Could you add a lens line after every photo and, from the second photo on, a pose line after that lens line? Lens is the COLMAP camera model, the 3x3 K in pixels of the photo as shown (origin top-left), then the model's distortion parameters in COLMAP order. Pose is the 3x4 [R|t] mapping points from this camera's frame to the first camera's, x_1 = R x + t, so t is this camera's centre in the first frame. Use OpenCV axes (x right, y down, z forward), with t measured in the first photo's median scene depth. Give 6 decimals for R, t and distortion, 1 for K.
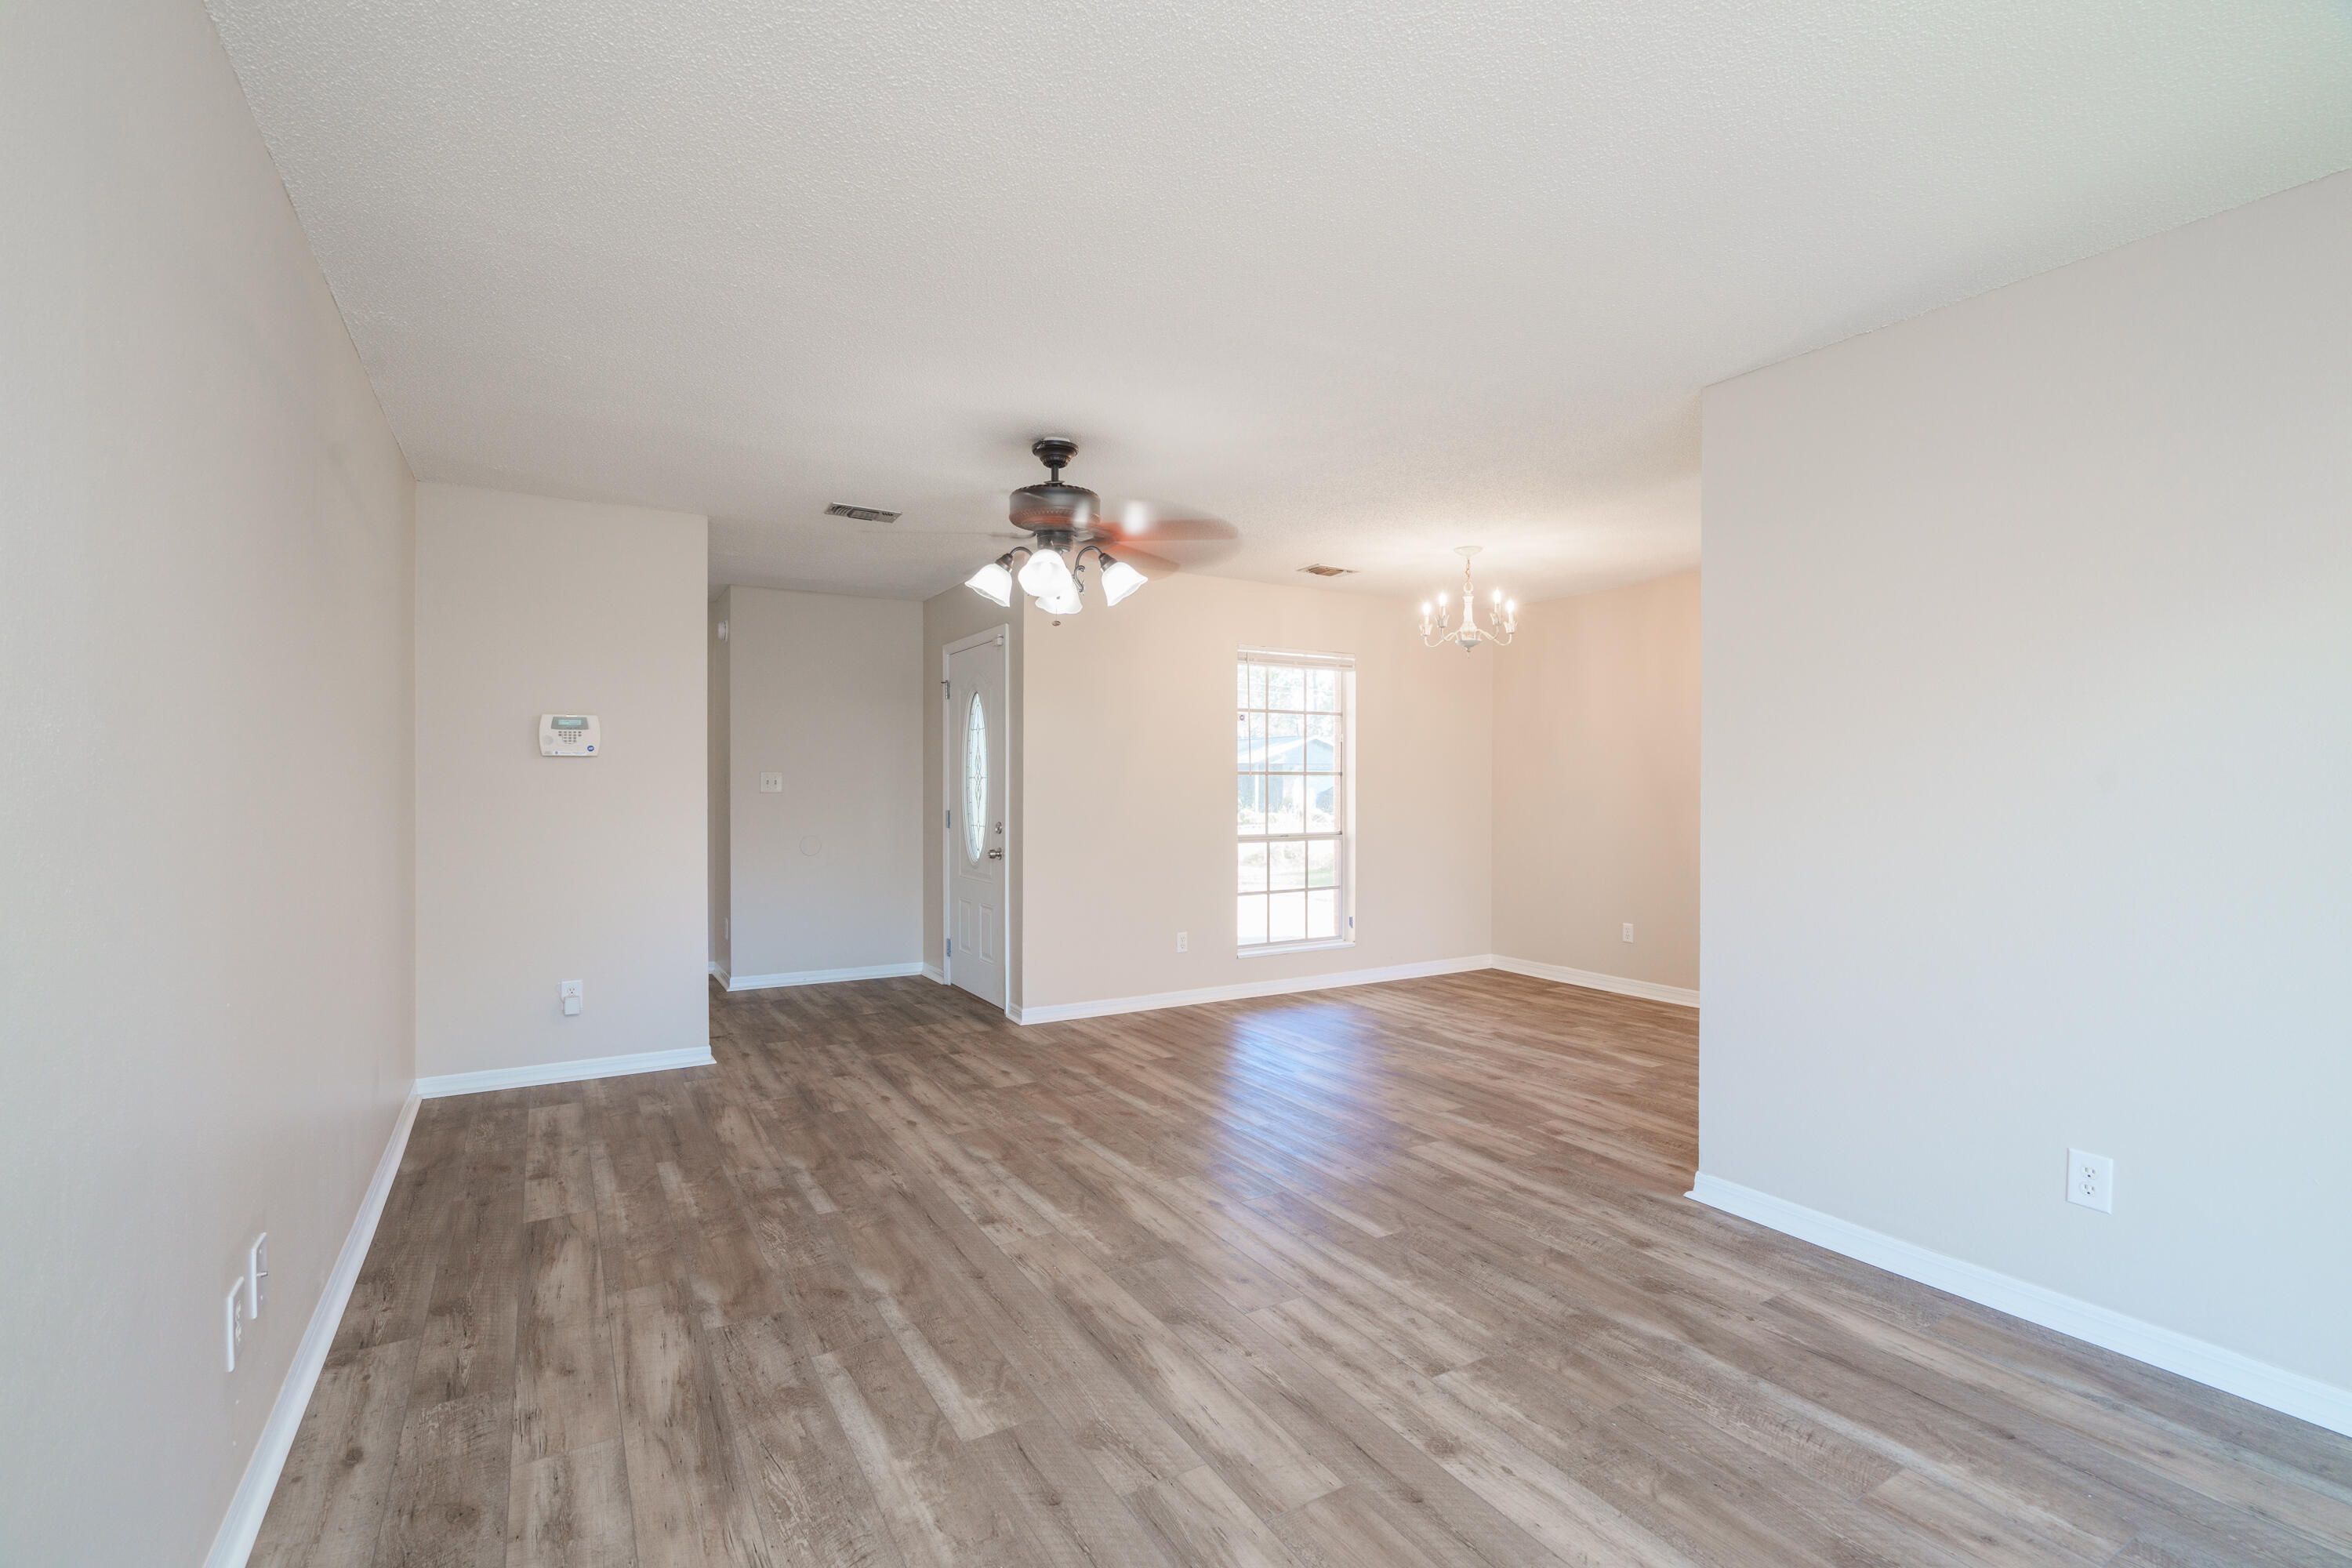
lens RADIAL K [[1051.7, 0, 1169.3], [0, 1051.7, 774.2], [0, 0, 1]] dist [-0.001457, 0.000233]
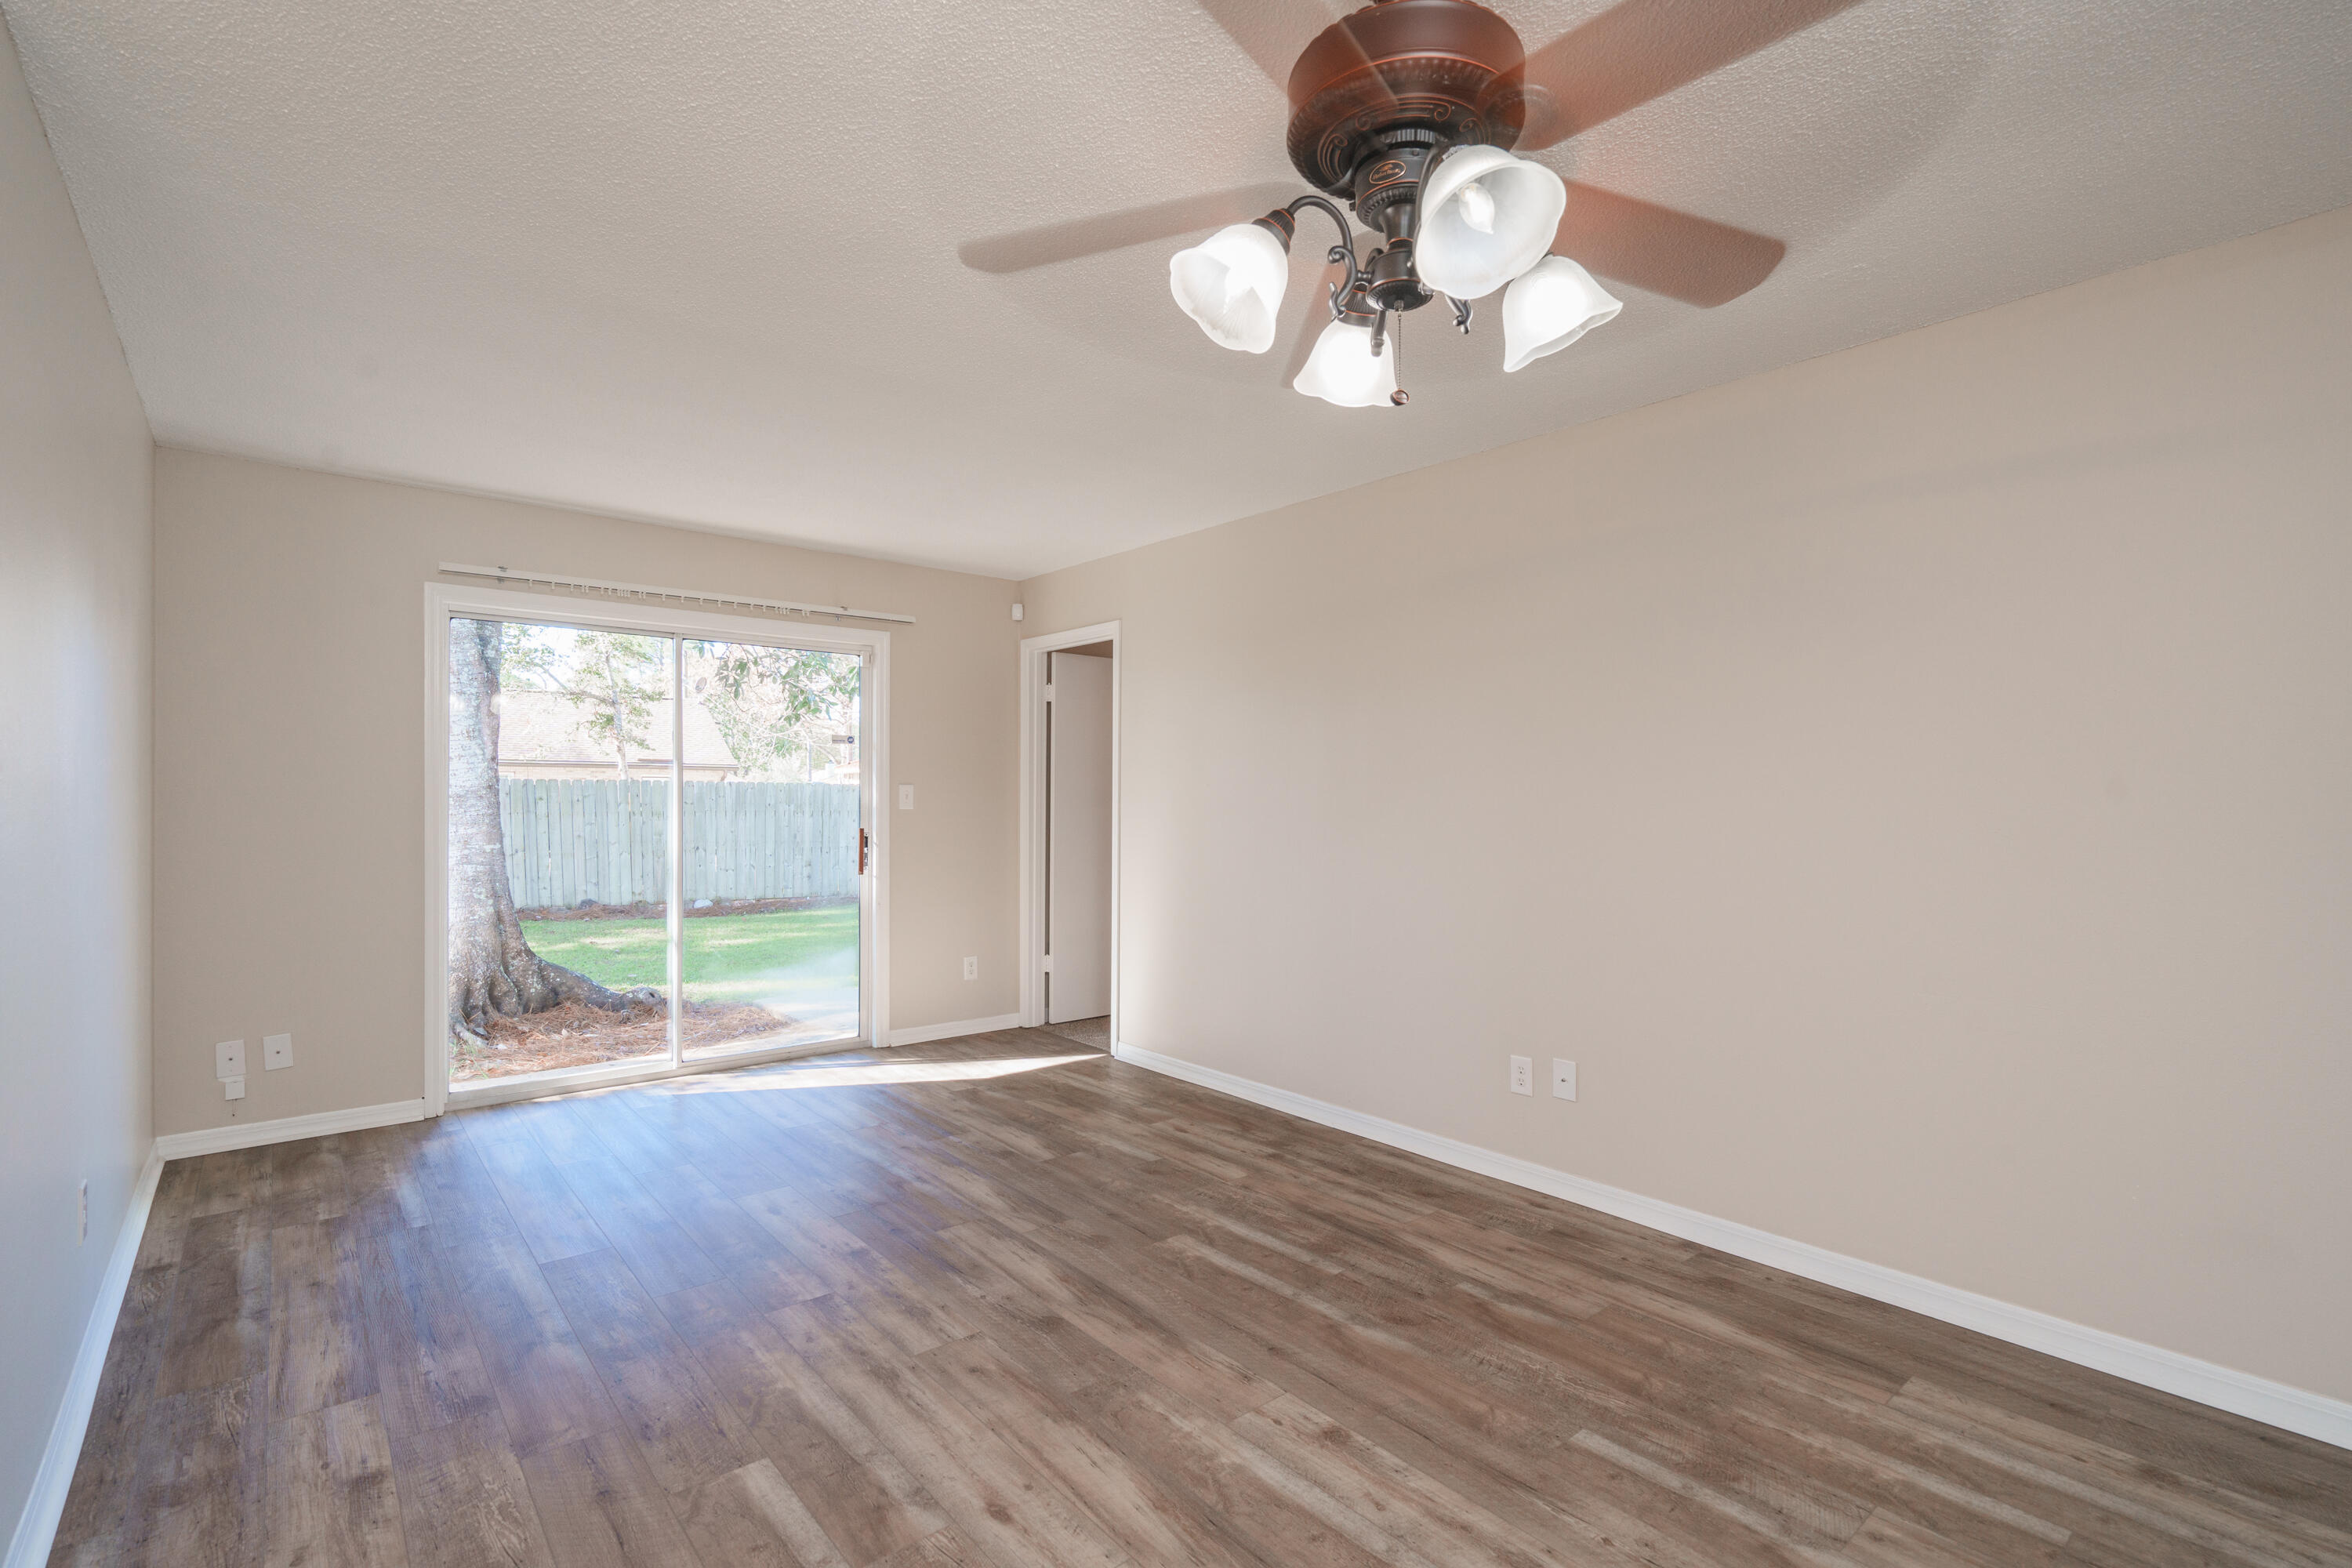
lens RADIAL K [[1068.0, 0, 1174.6], [0, 1068.0, 796.0], [0, 0, 1]] dist [-0.002318, 0.000729]
pose [[-0.986368, -0.004816, -0.164483, 0.043899], [-0.003174, 0.999942, -0.010246, 0.011439], [0.164523, -0.009584, -0.986327, 1.513464]]
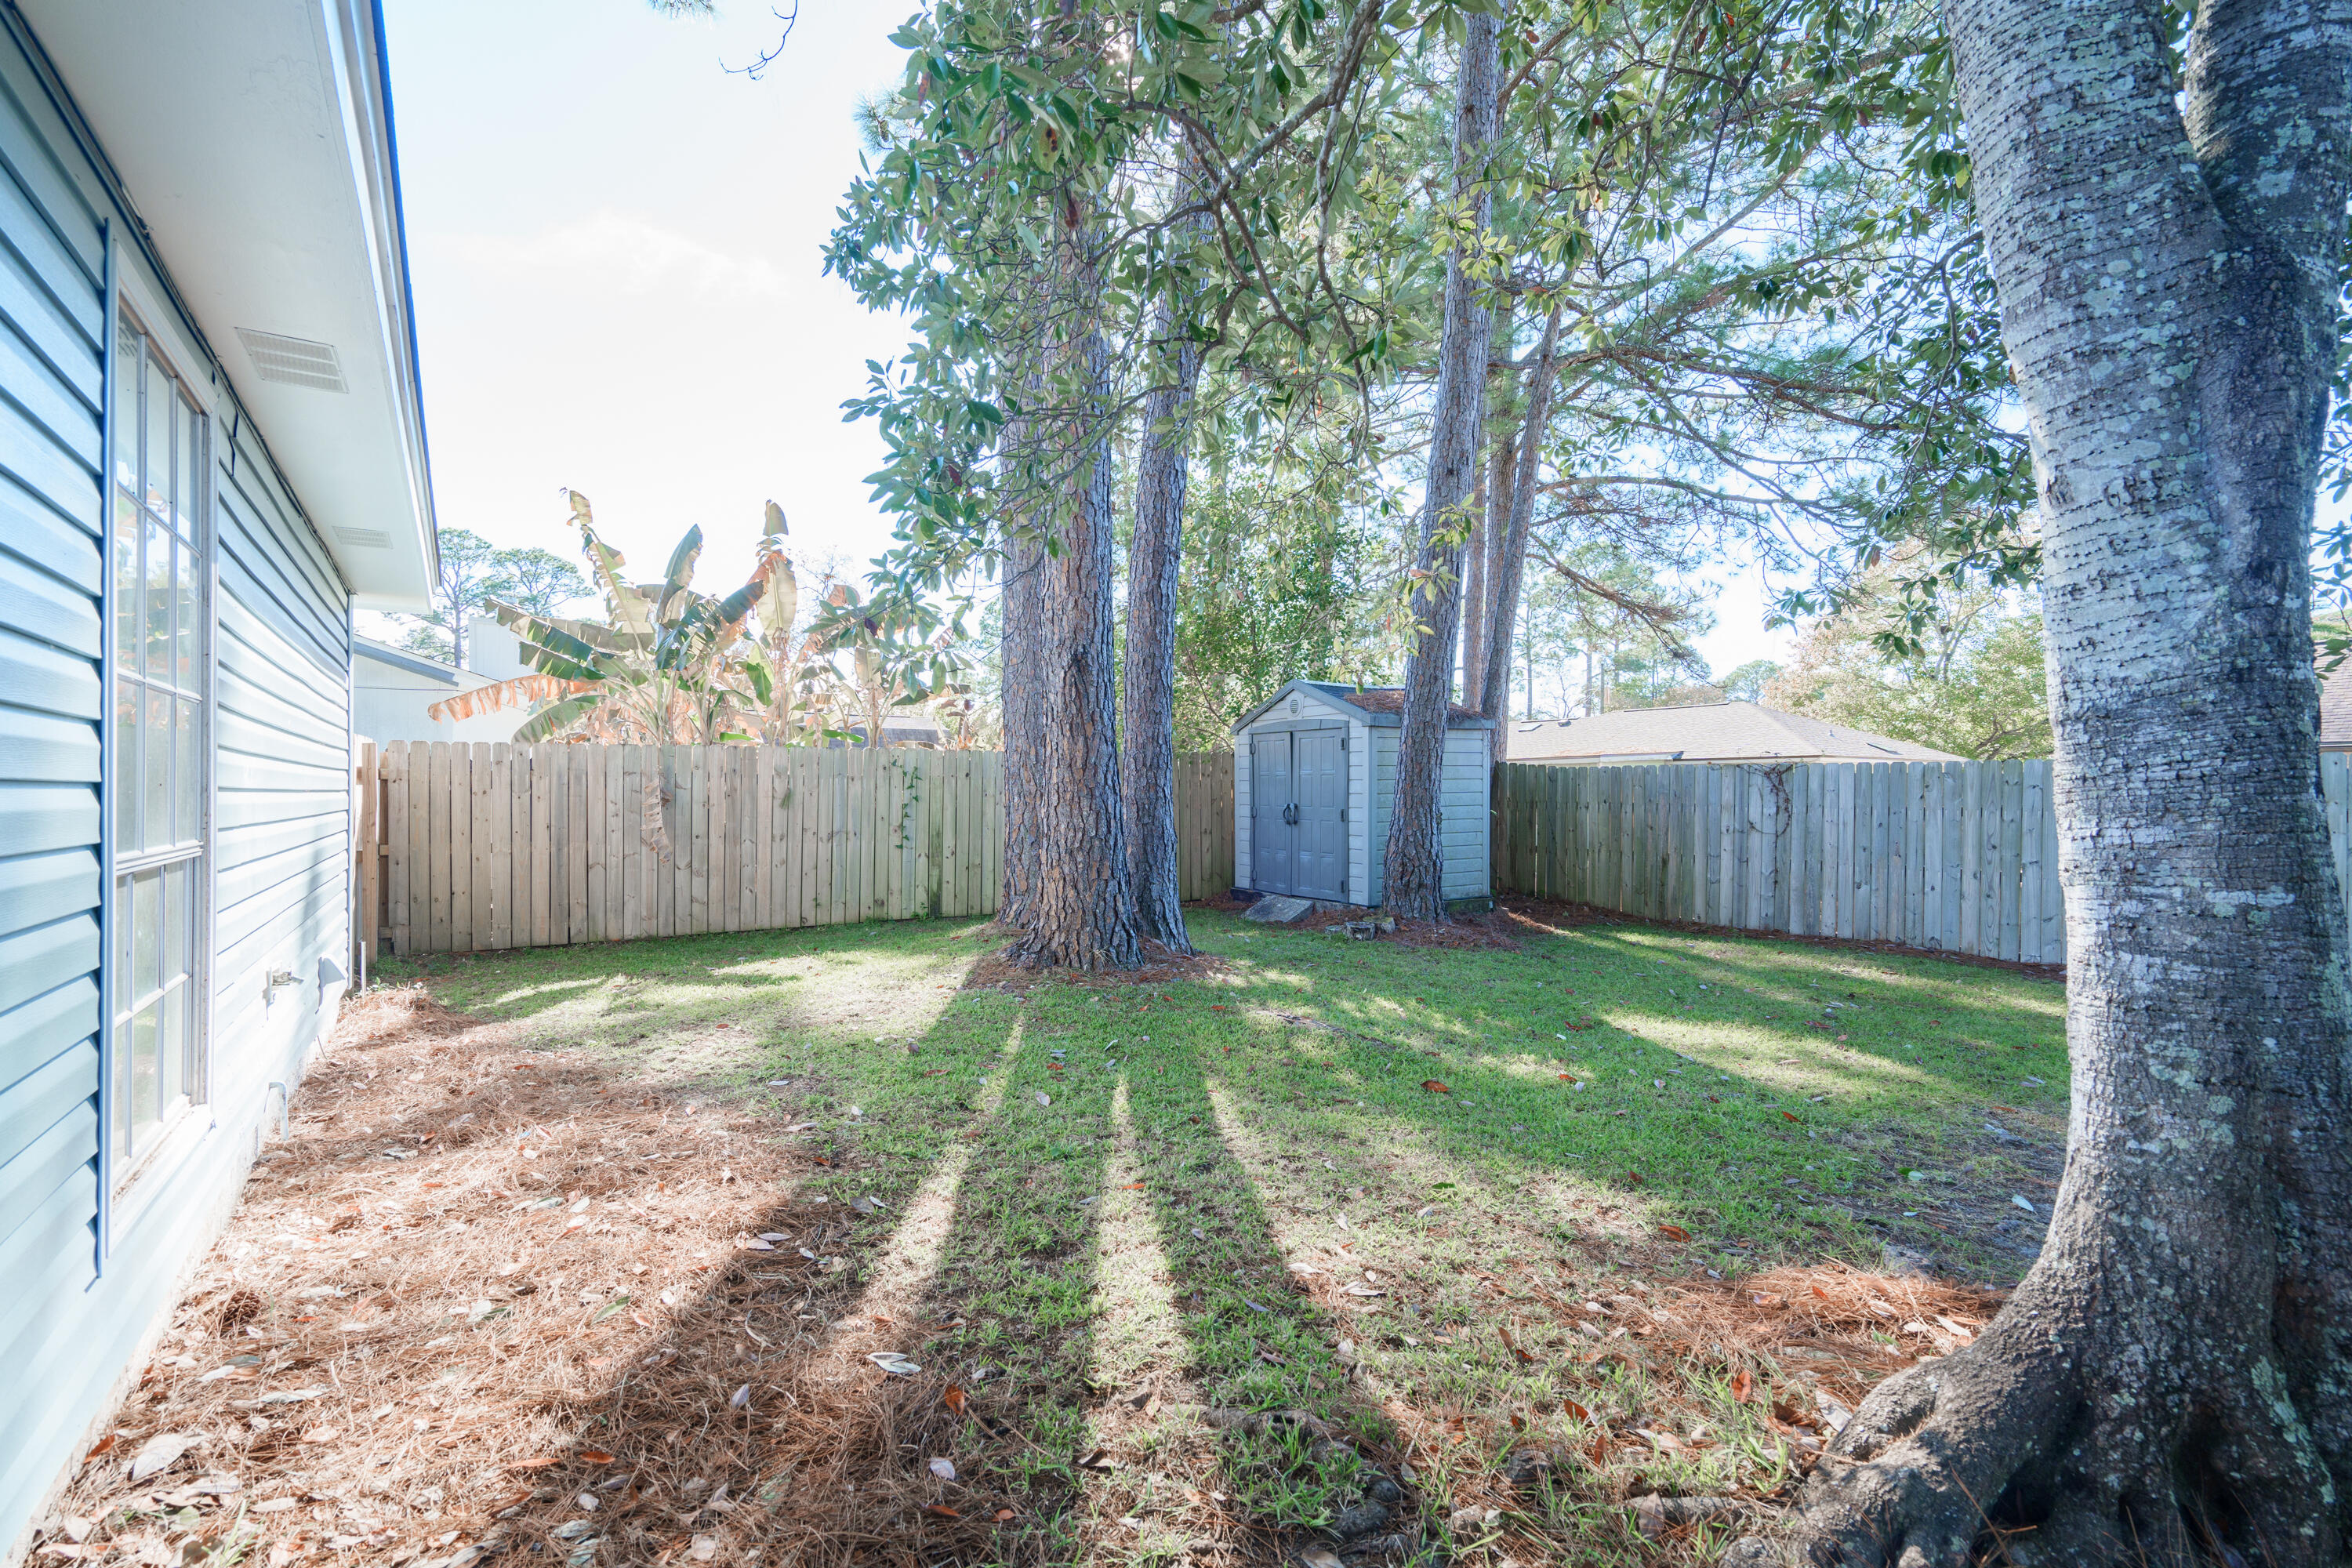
lens RADIAL K [[1068.0, 0, 1174.6], [0, 1068.0, 796.0], [0, 0, 1]] dist [-0.002318, 0.000729]
pose [[-0.053309, -0.004488, 0.998568, 0.501206], [-0.008181, 0.999958, 0.004057, 0.043273], [-0.998545, -0.007953, -0.053343, -0.218424]]
